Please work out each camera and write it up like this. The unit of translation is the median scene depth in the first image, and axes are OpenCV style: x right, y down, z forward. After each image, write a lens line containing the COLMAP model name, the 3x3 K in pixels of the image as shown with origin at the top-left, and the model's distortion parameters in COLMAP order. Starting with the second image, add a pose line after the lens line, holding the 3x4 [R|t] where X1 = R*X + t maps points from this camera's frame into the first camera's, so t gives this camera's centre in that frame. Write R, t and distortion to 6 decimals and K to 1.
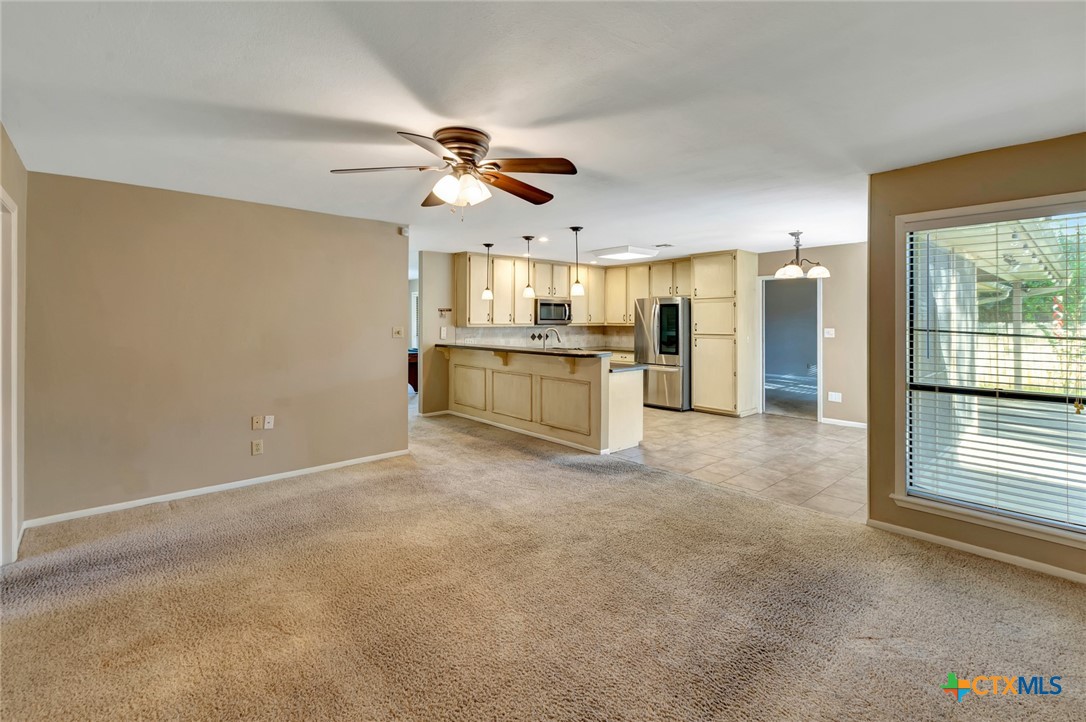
lens RADIAL K [[490.9, 0, 552.1], [0, 490.9, 318.5], [0, 0, 1]] dist [-0.000555, 0.000176]
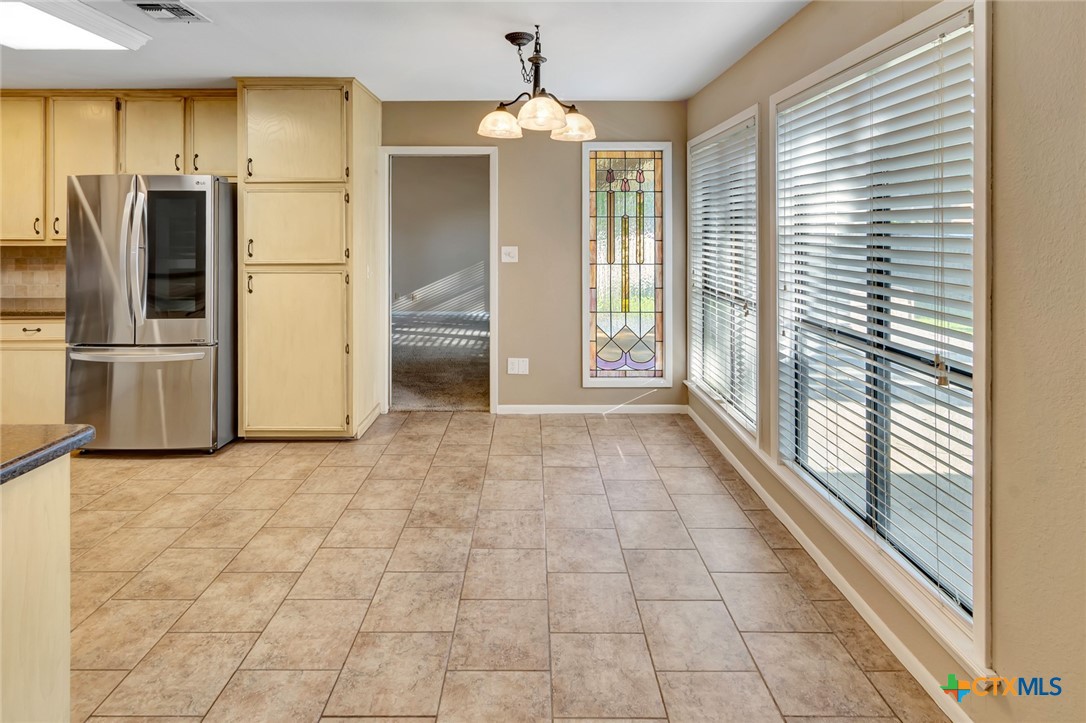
lens RADIAL K [[544.2, 0, 541.0], [0, 544.2, 232.0], [0, 0, 1]] dist [0.003590, -0.001376]
pose [[0.660398, -0.000262, 0.750915, 0.102162], [-0.002518, 0.999994, 0.002563, 0.001777], [-0.750911, -0.003583, 0.660394, 0.490679]]
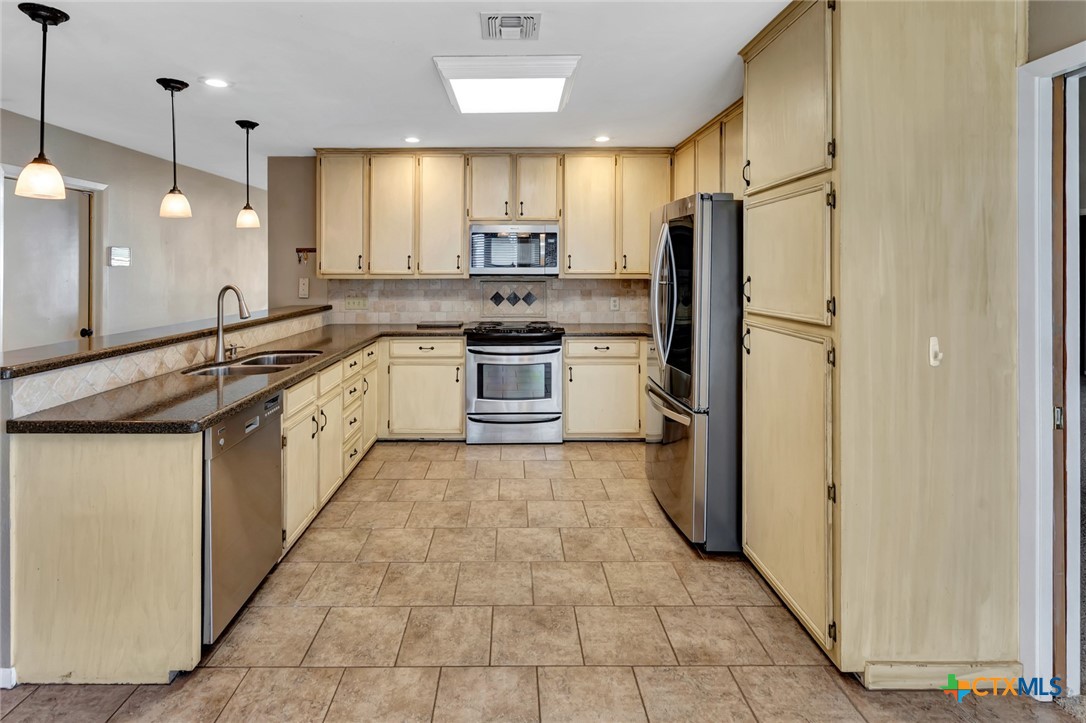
lens RADIAL K [[535.6, 0, 507.5], [0, 535.6, 264.0], [0, 0, 1]] dist [-0.001139, -0.001642]
pose [[0.742849, -0.005234, -0.669438, 0.399609], [0.001613, 0.999981, -0.006029, 0.004142], [0.669457, 0.003399, 0.742843, 0.653753]]
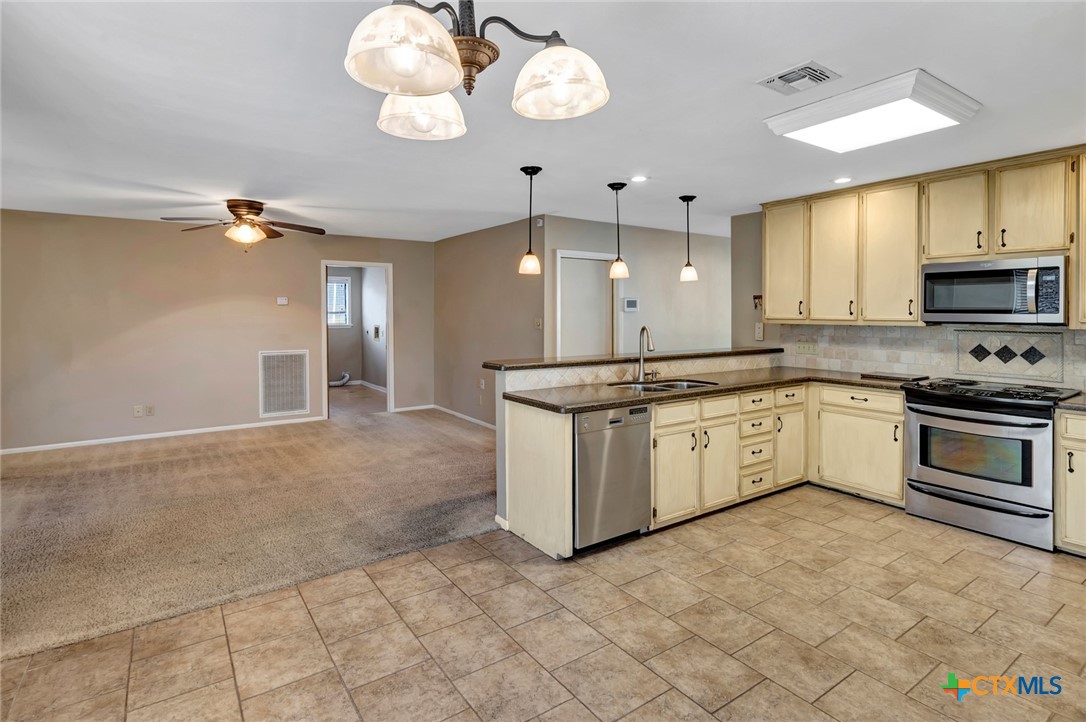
lens RADIAL K [[534.0, 0, 534.7], [0, 534.0, 319.4], [0, 0, 1]] dist [0.000509, -0.000433]
pose [[-0.127335, 0.014514, -0.991754, 0.524529], [0.000091, 0.999893, 0.014622, 0.002521], [0.991860, 0.001771, -0.127323, 0.764117]]
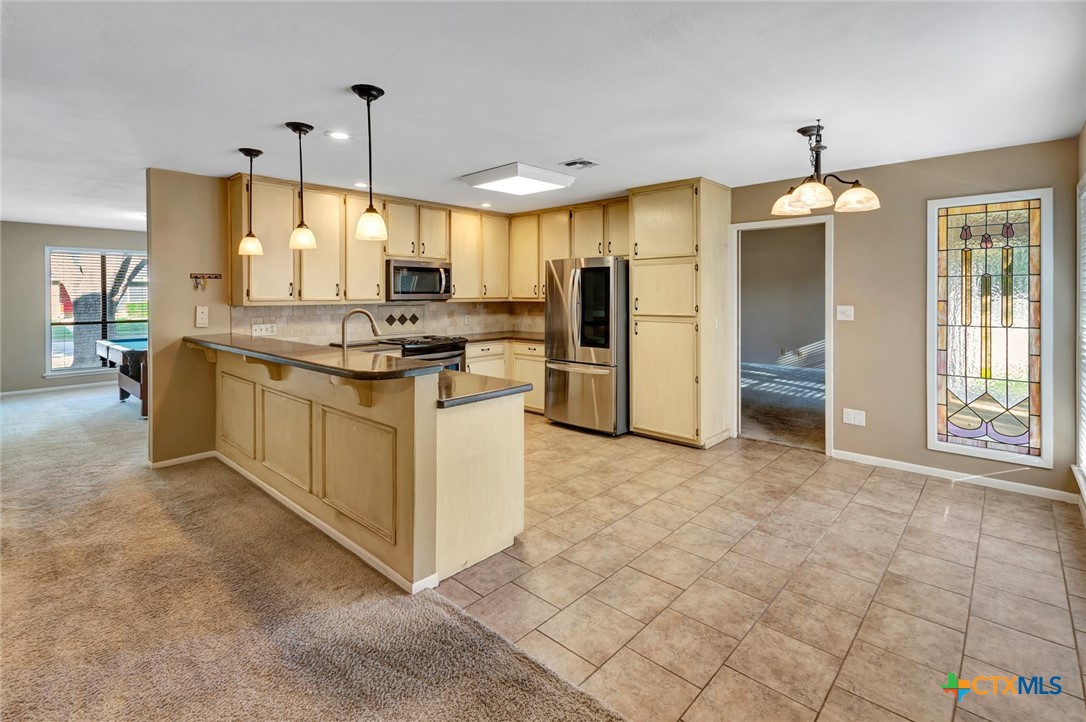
lens RADIAL K [[513.9, 0, 557.1], [0, 513.9, 299.8], [0, 0, 1]] dist [-0.000498, 0.000444]
pose [[0.994290, -0.004037, 0.106638, 0.120254], [0.002522, 0.999894, 0.014335, 0.002582], [-0.106684, -0.013984, 0.994195, 0.350937]]
